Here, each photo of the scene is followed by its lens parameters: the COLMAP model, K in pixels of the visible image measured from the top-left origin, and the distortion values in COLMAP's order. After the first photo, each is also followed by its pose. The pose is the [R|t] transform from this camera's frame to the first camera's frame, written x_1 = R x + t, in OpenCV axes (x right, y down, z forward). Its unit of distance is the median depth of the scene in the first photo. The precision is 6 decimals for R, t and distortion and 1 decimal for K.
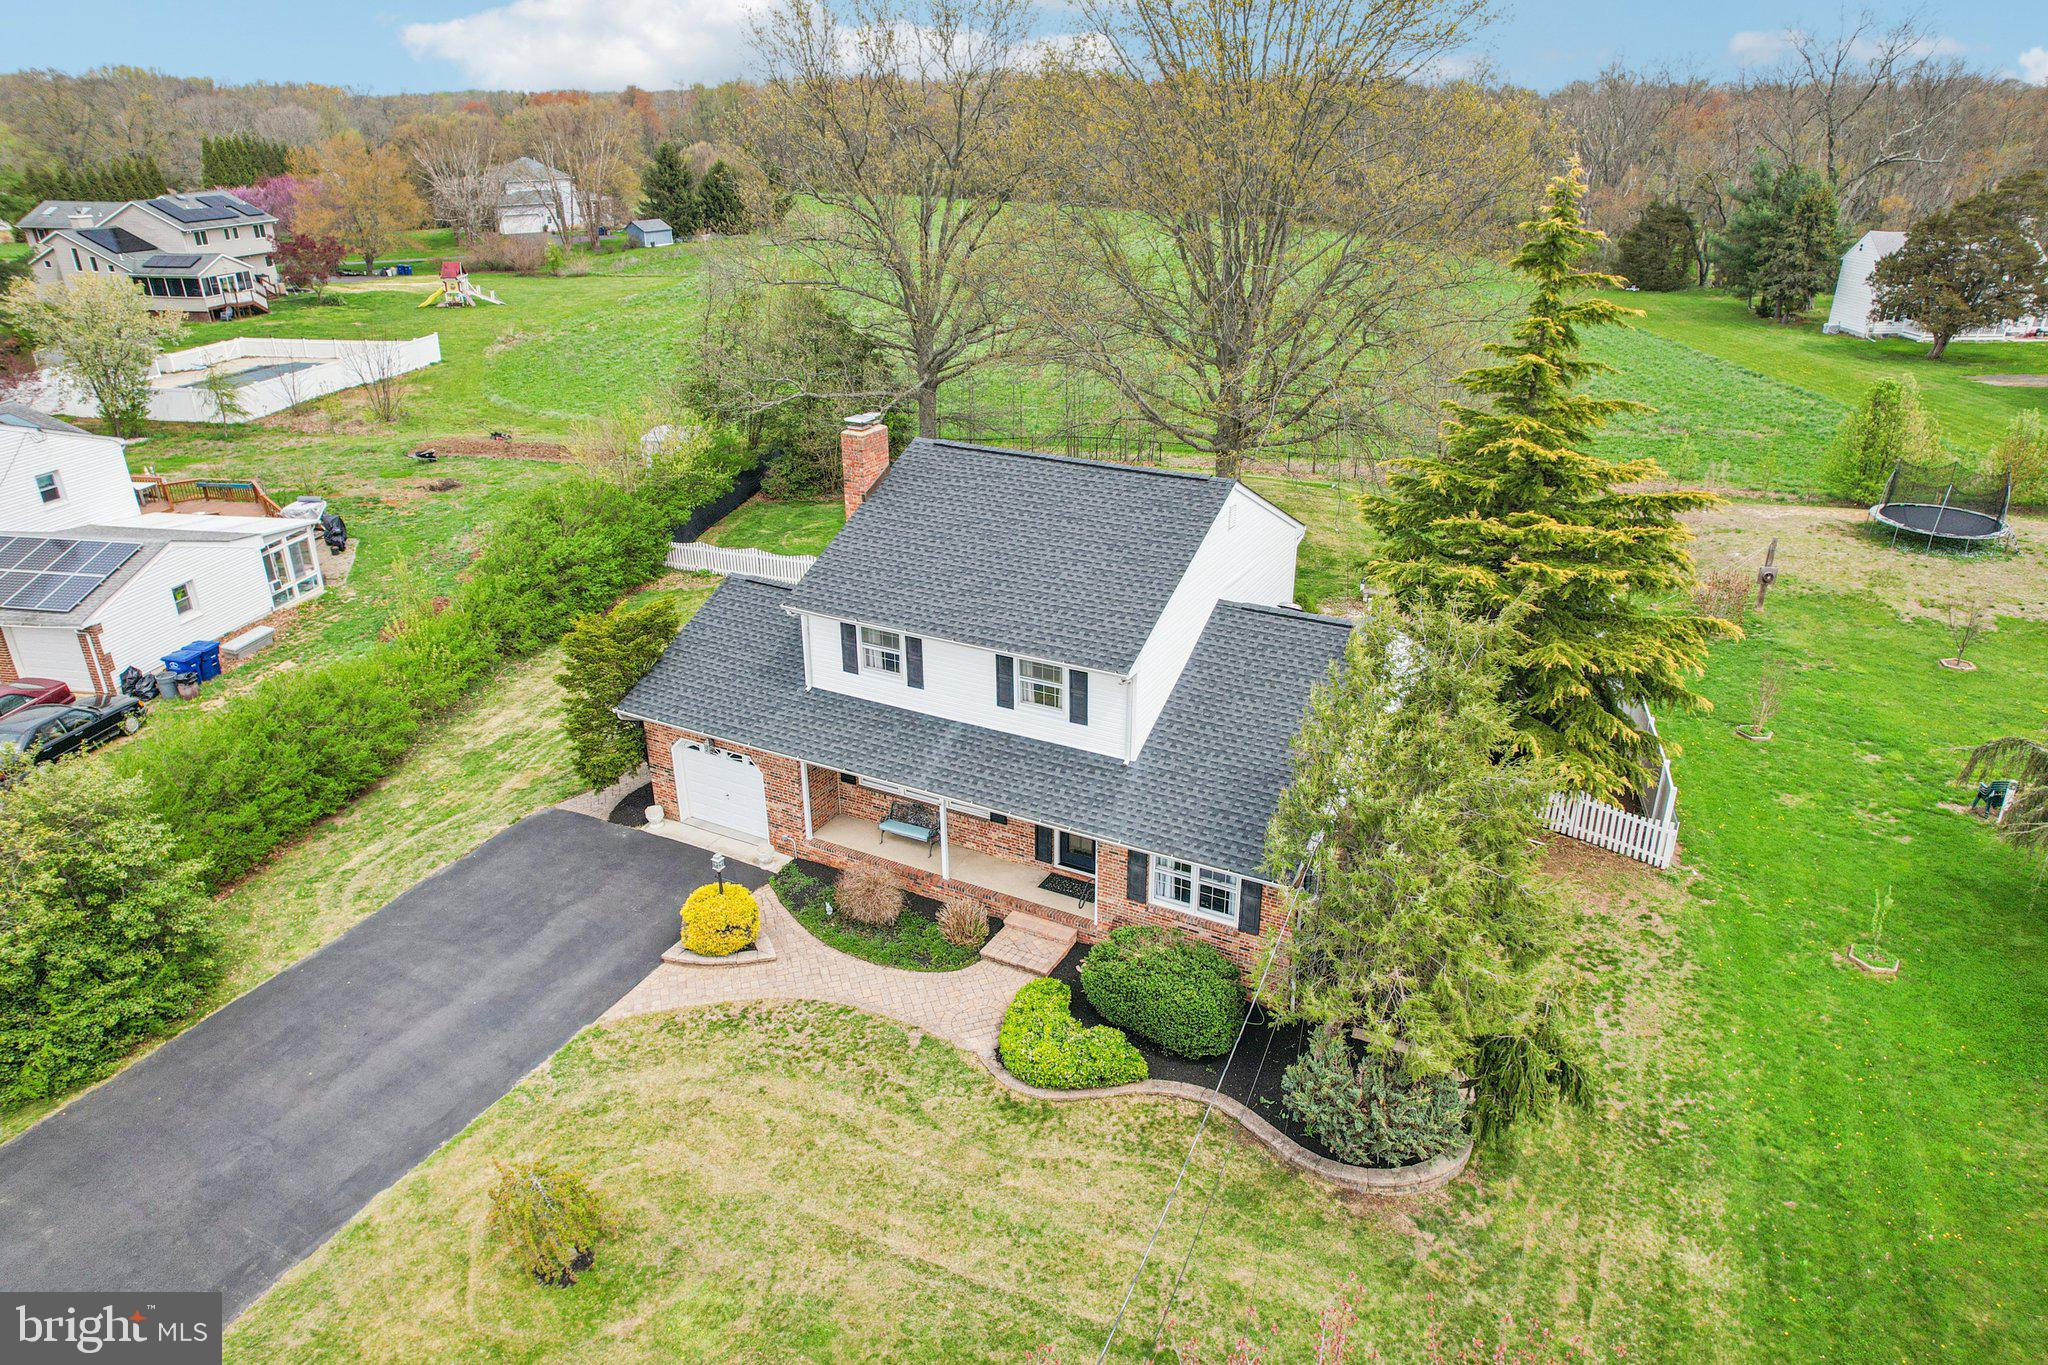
lens RADIAL K [[1281.3, 0, 1057.4], [0, 1281.3, 714.3], [0, 0, 1]] dist [-0.065029, 0.044858]
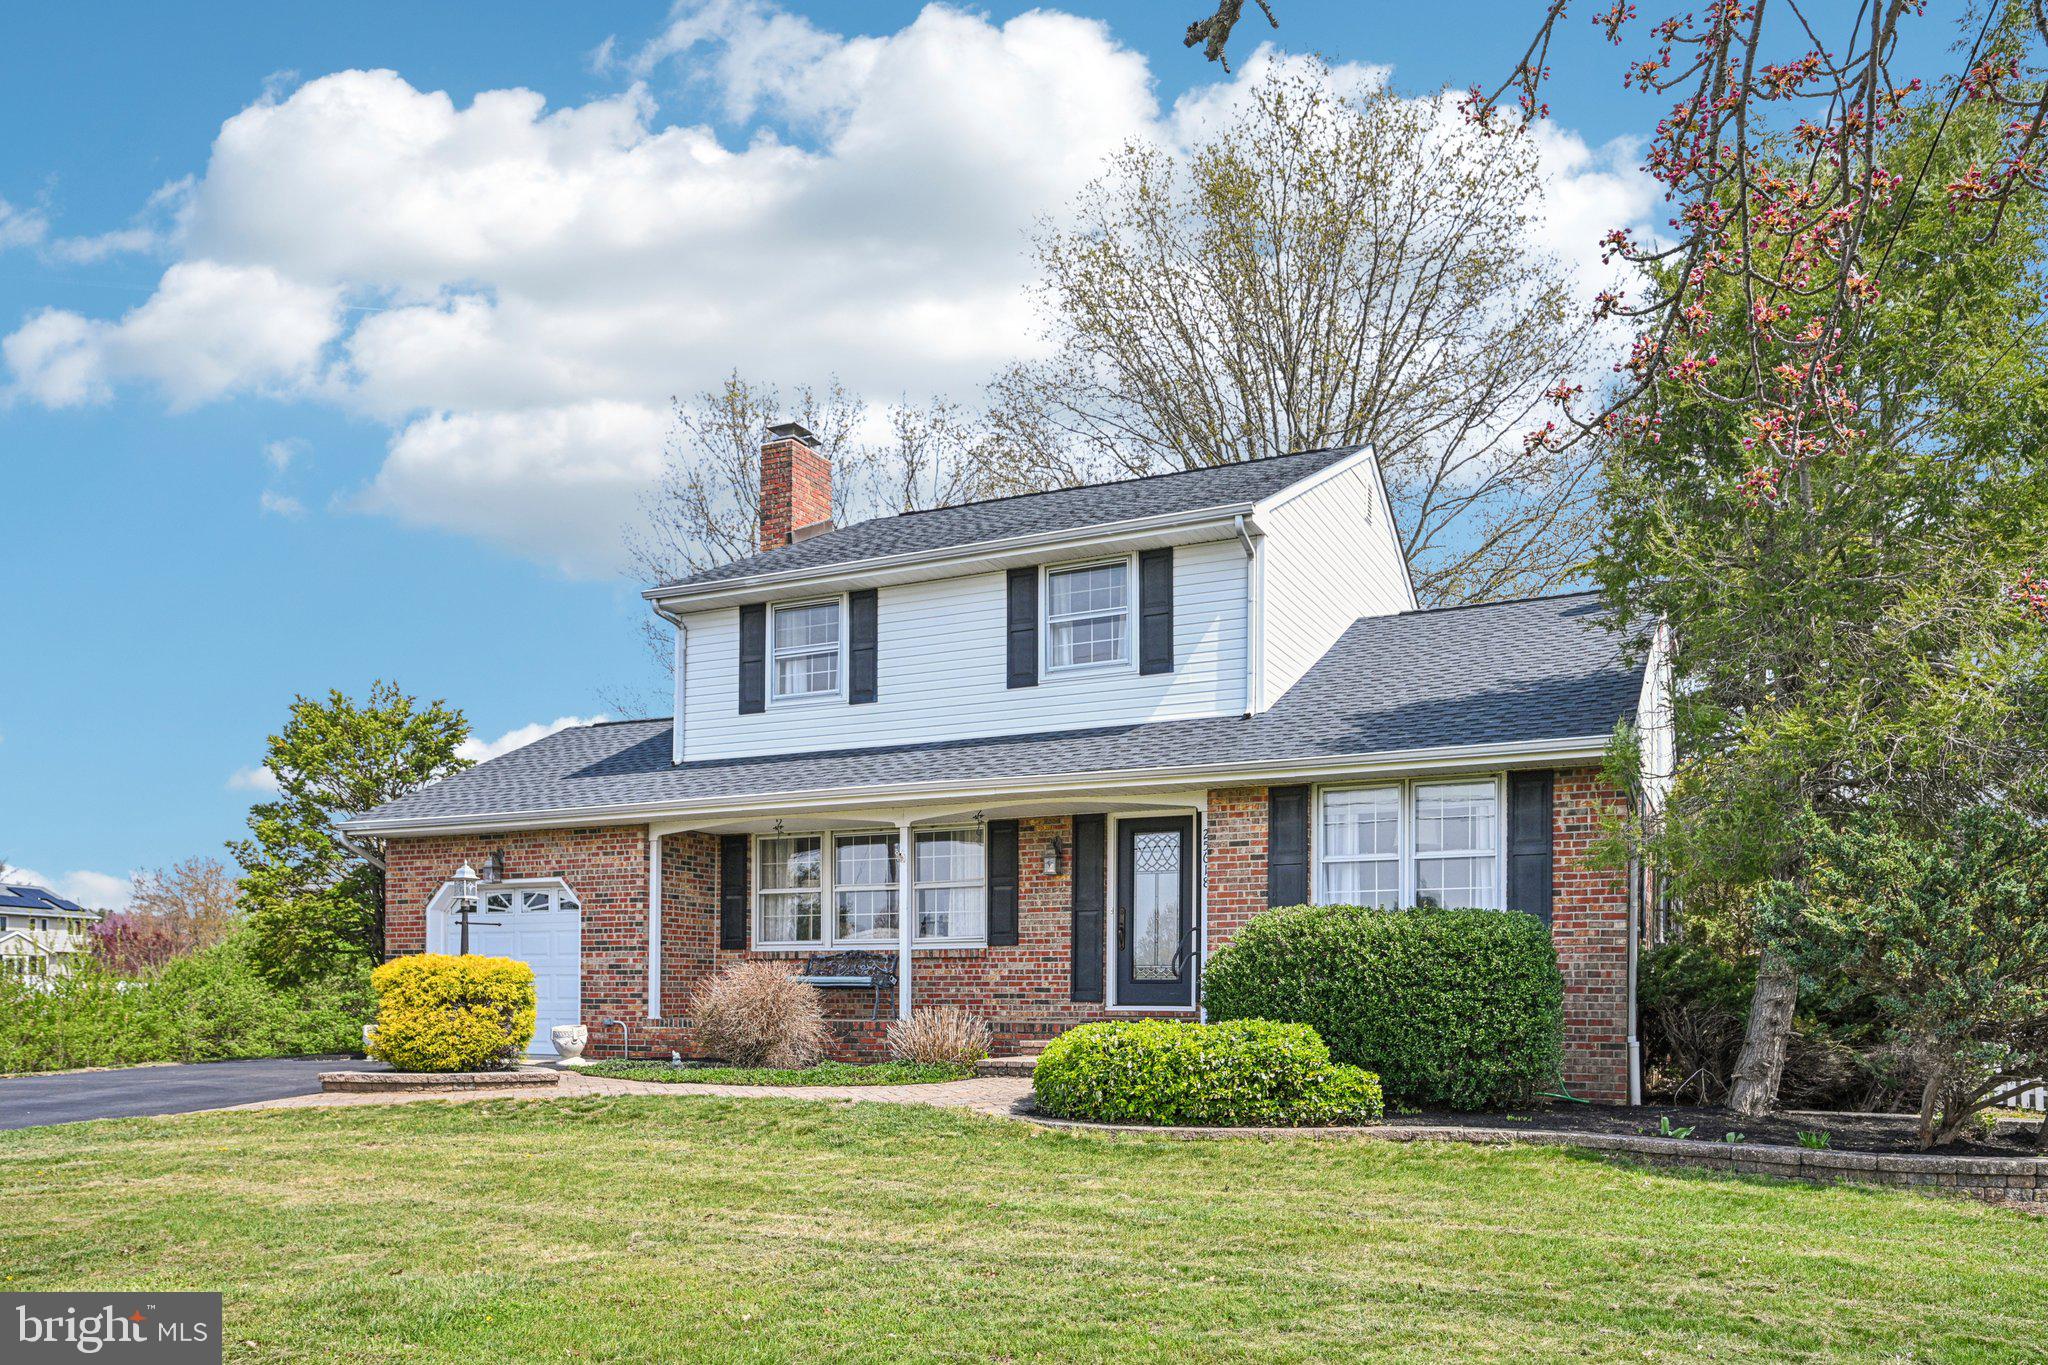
lens RADIAL K [[1460.2, 0, 1053.2], [0, 1460.2, 1027.3], [0, 0, 1]] dist [-0.009033, -0.001100]
pose [[0.999300, -0.000500, 0.037397, -0.050641], [0.015517, 0.915337, -0.402389, 0.392072], [-0.034030, 0.402688, 0.914705, 0.464396]]
